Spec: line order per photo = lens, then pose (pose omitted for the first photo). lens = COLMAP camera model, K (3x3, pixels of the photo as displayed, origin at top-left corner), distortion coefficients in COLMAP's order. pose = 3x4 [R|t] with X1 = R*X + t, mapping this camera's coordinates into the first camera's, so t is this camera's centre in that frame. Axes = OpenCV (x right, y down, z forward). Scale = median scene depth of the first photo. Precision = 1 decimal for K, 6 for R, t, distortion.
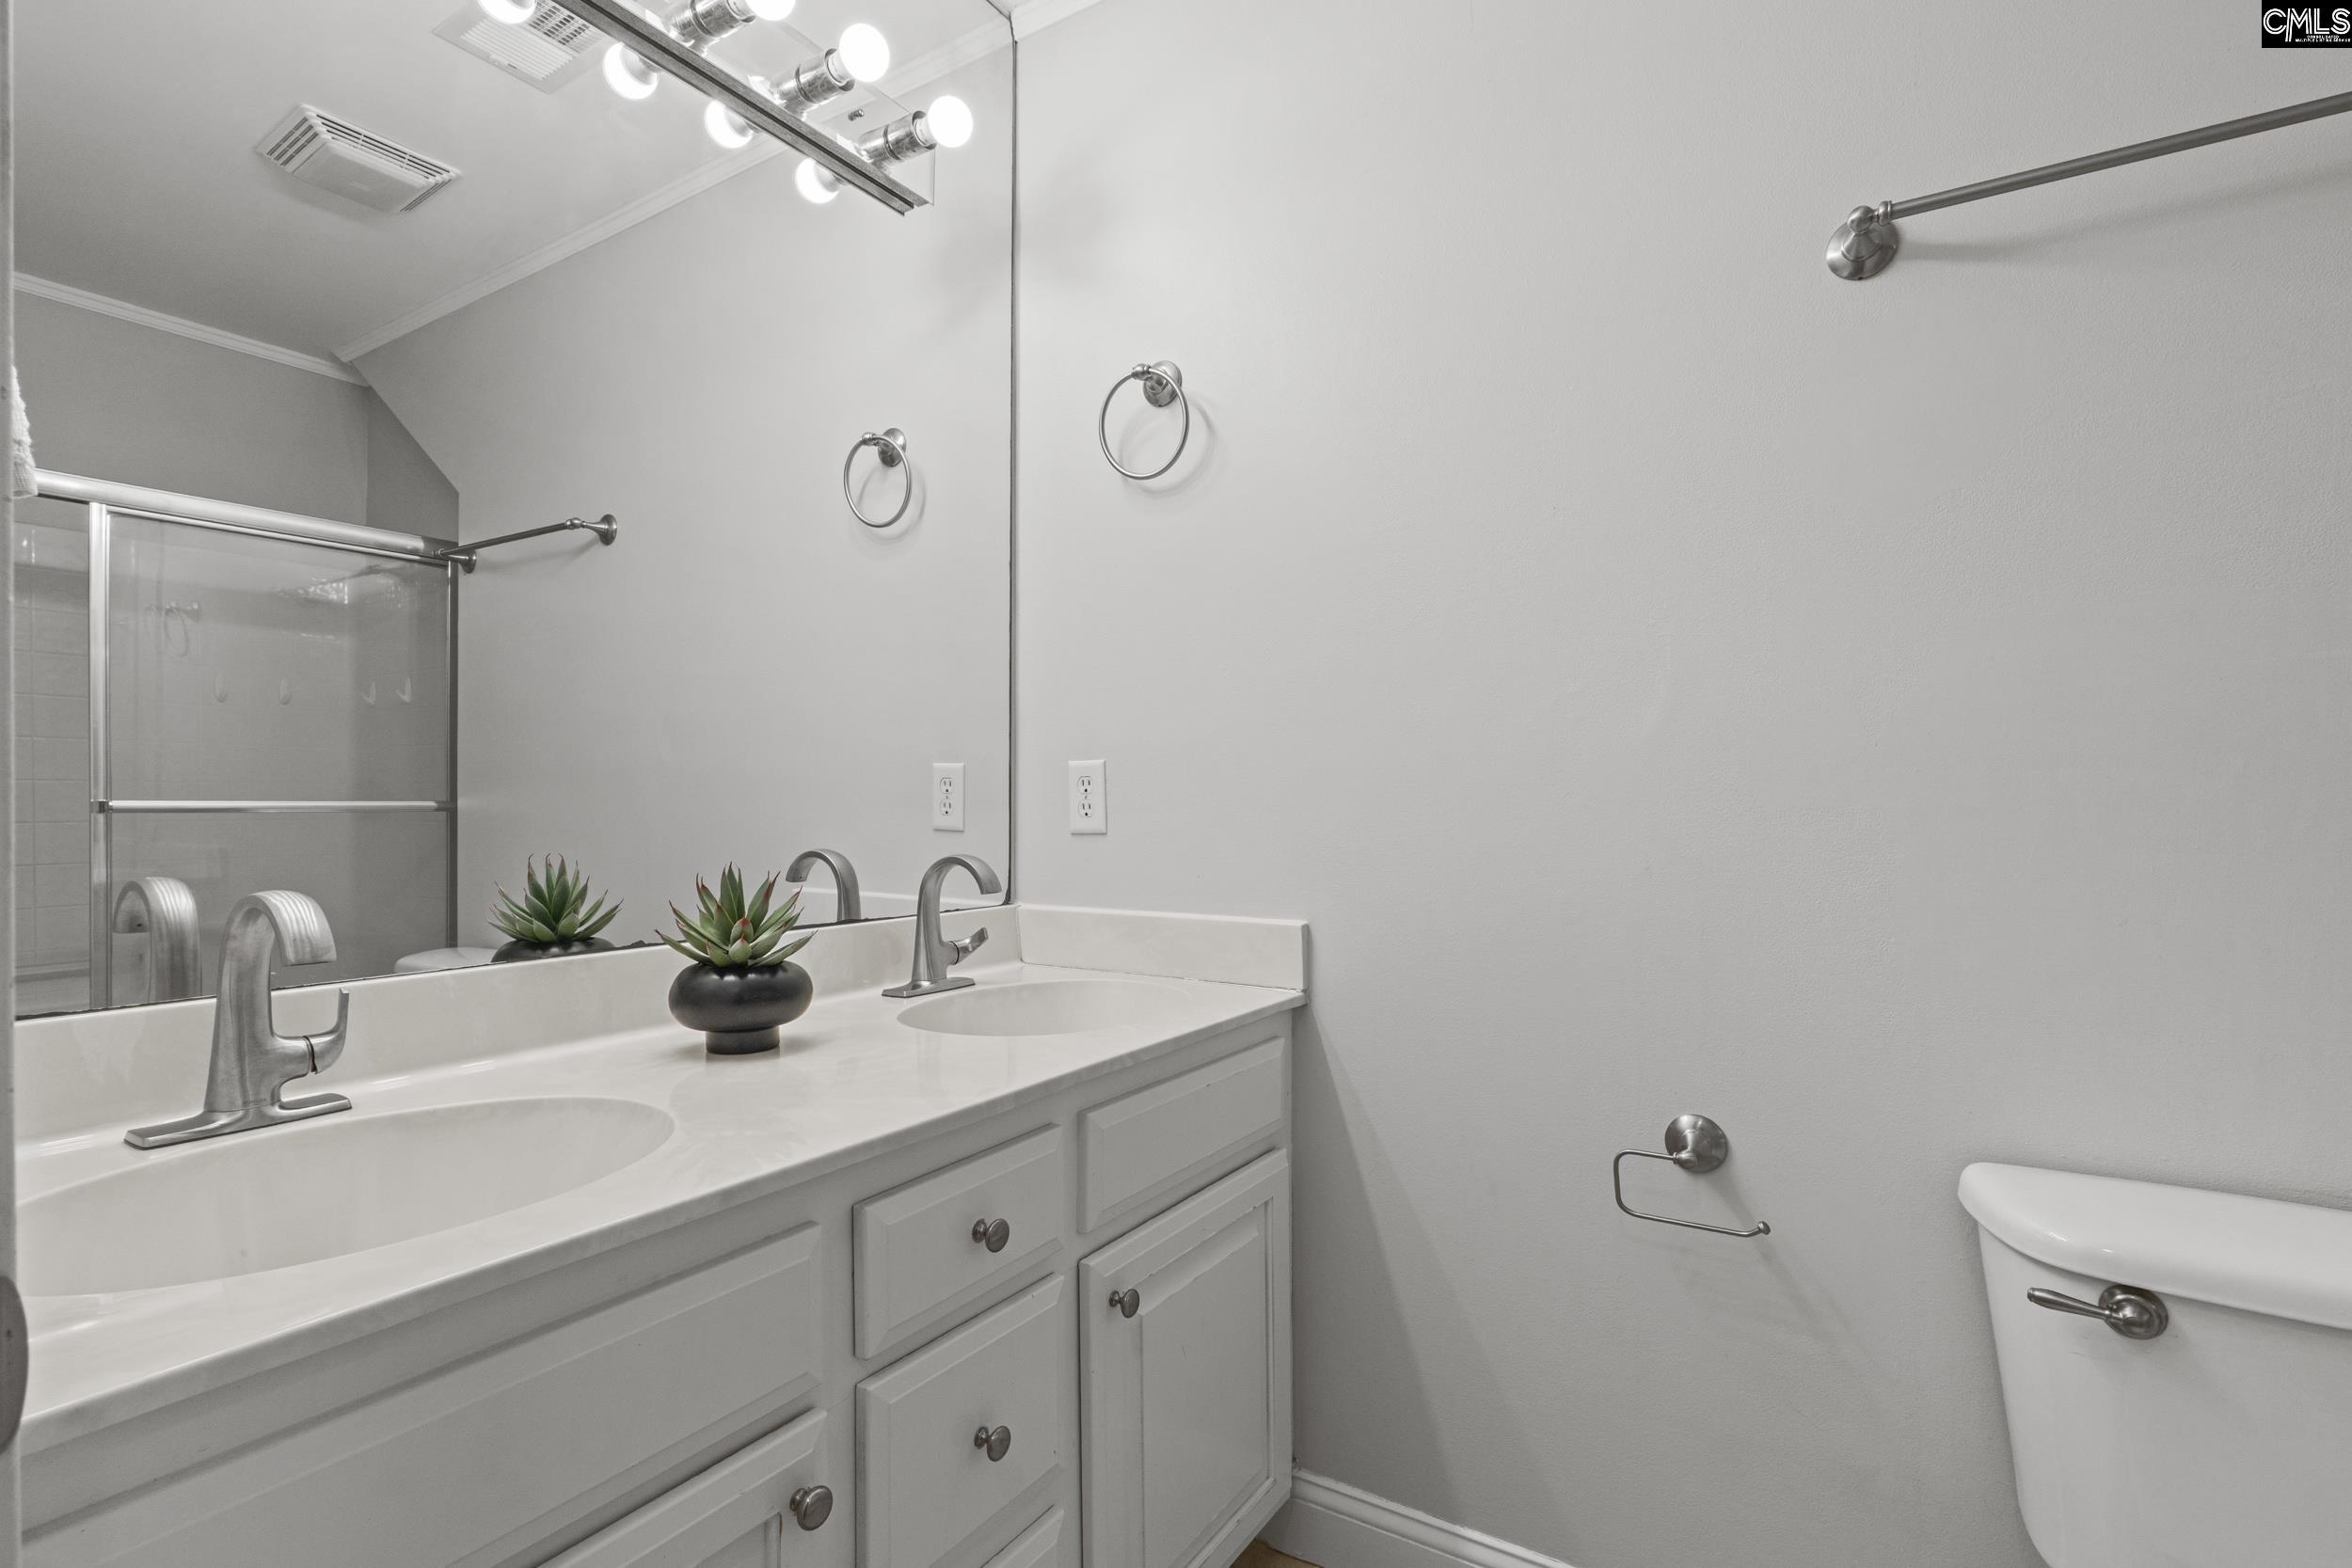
lens RADIAL K [[1085.0, 0, 1170.7], [0, 1085.0, 748.4], [0, 0, 1]] dist [-0.009687, 0.000236]
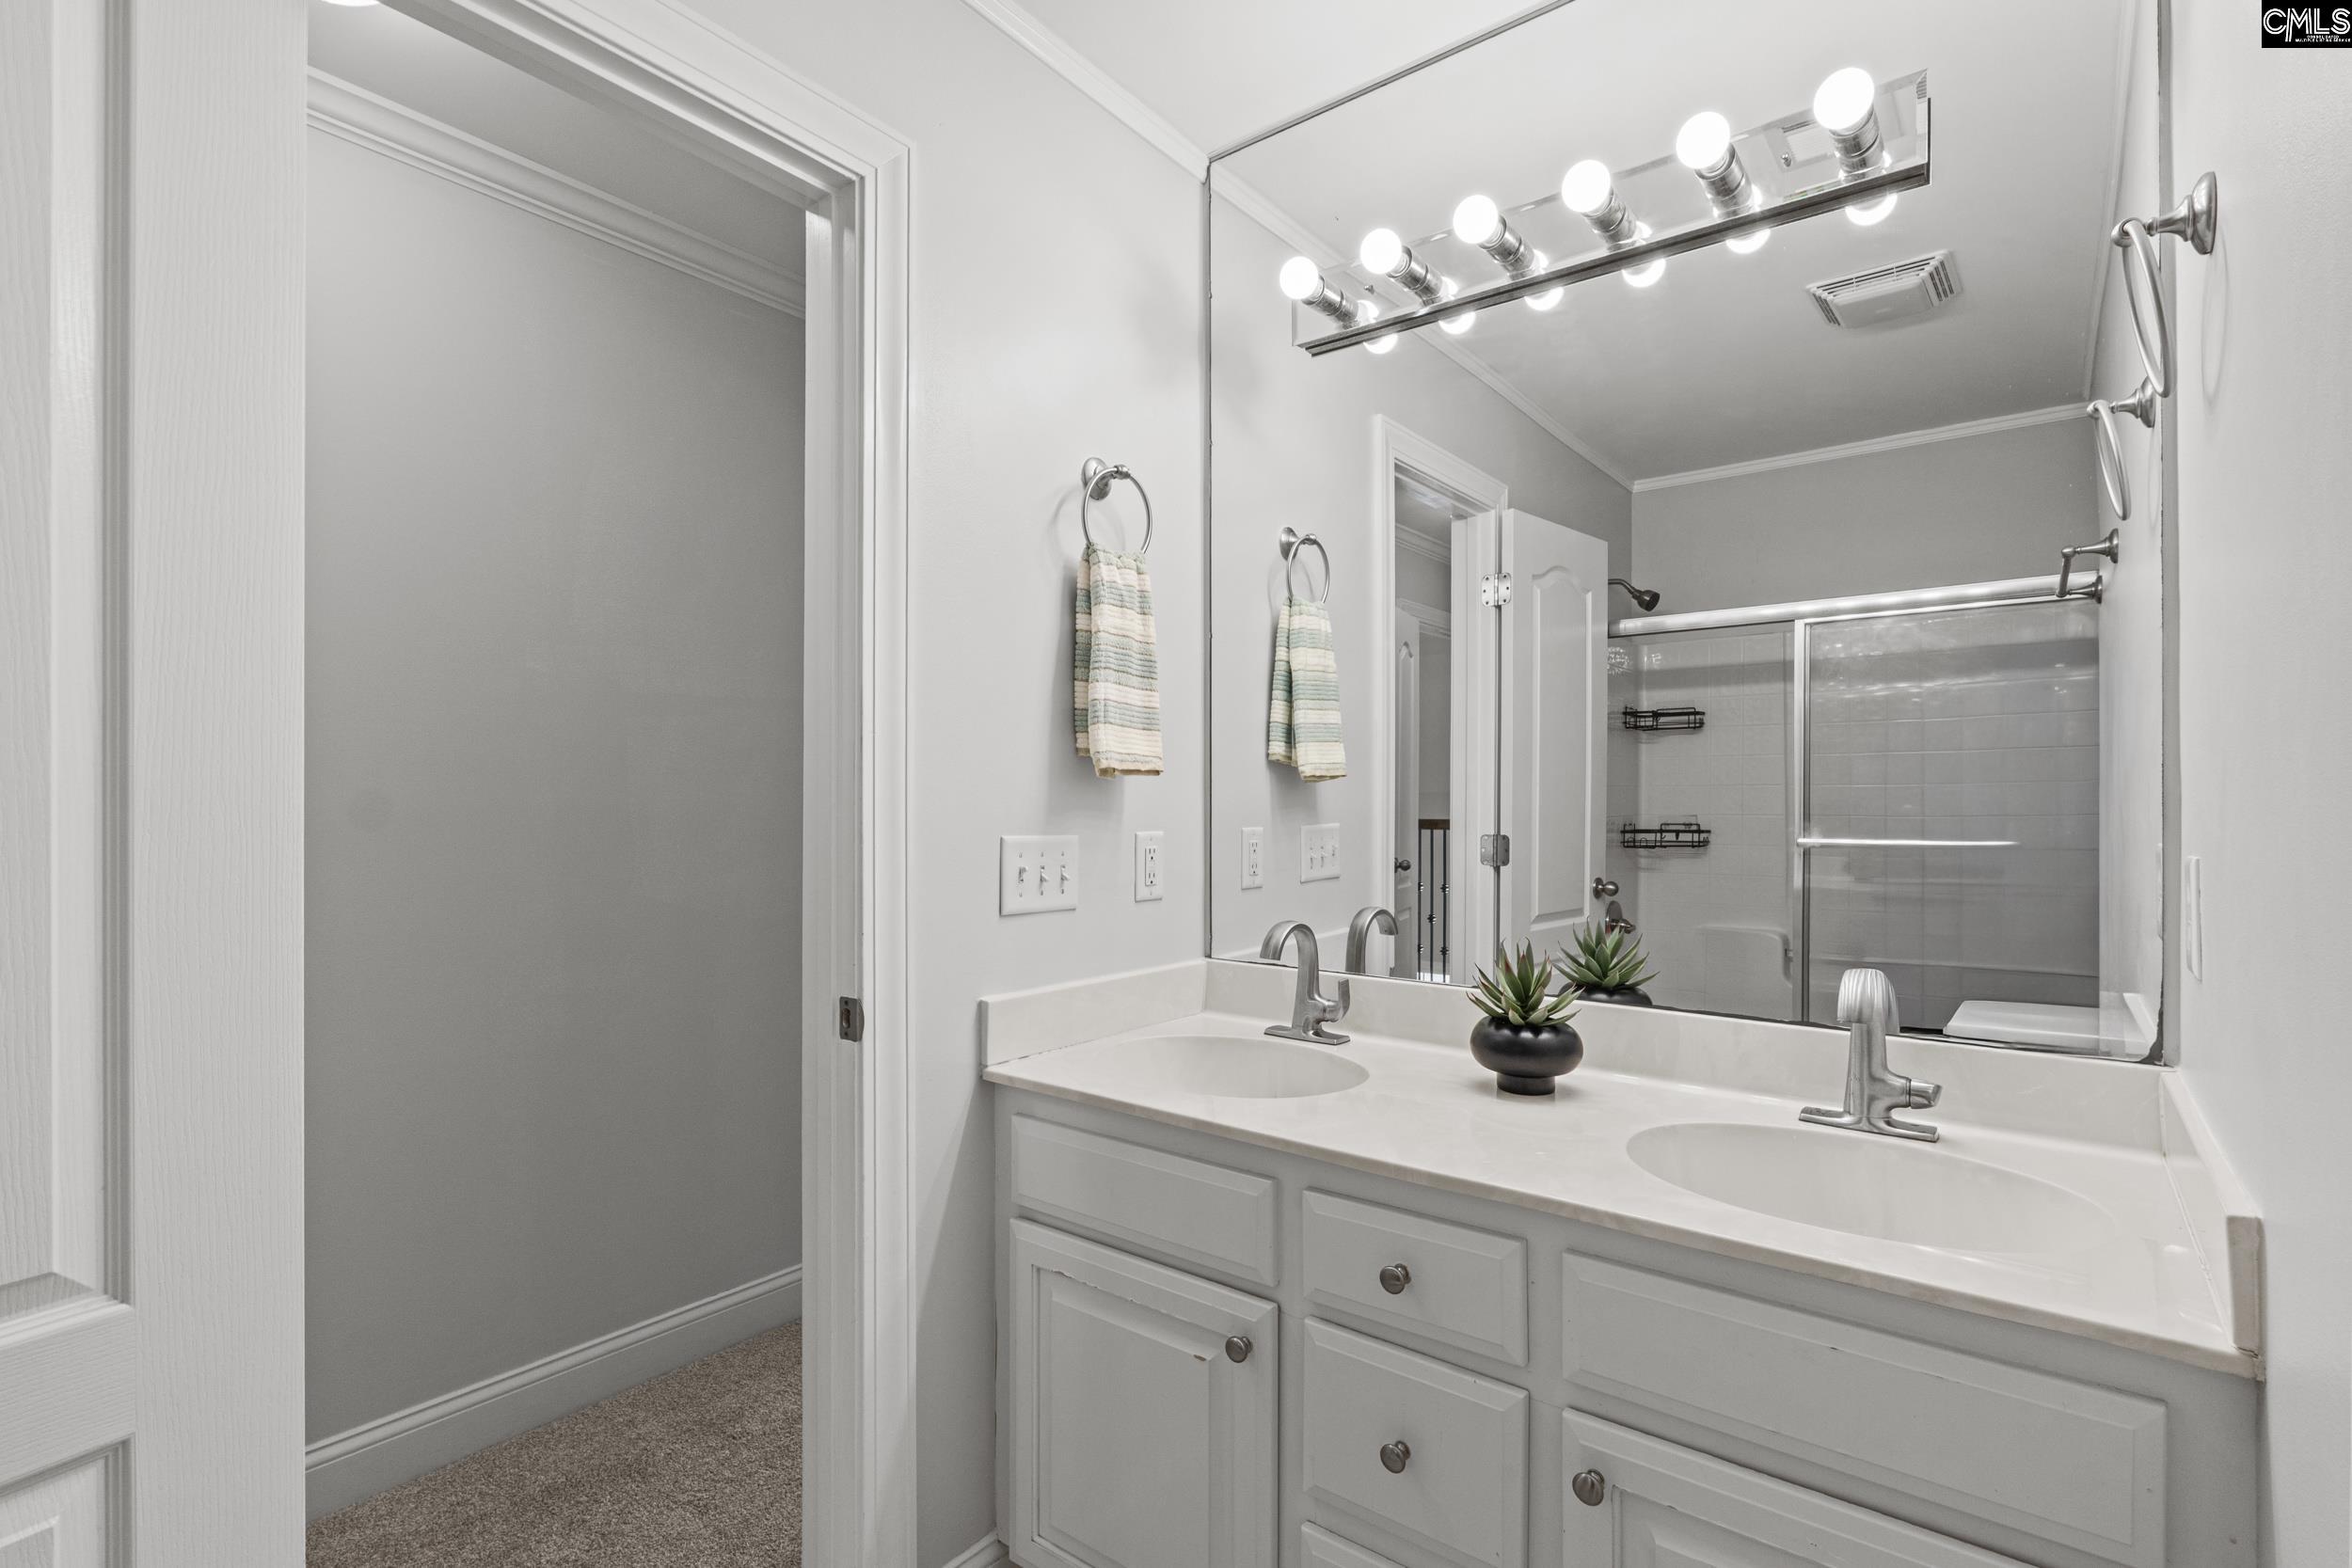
lens RADIAL K [[1091.8, 0, 1176.0], [0, 1091.8, 784.0], [0, 0, 1]] dist [-0.027088, -0.000266]
pose [[-0.110959, -0.029461, -0.993388, 0.867390], [0.037430, 0.998727, -0.033801, -0.044698], [0.993120, -0.040933, -0.109715, 0.763825]]
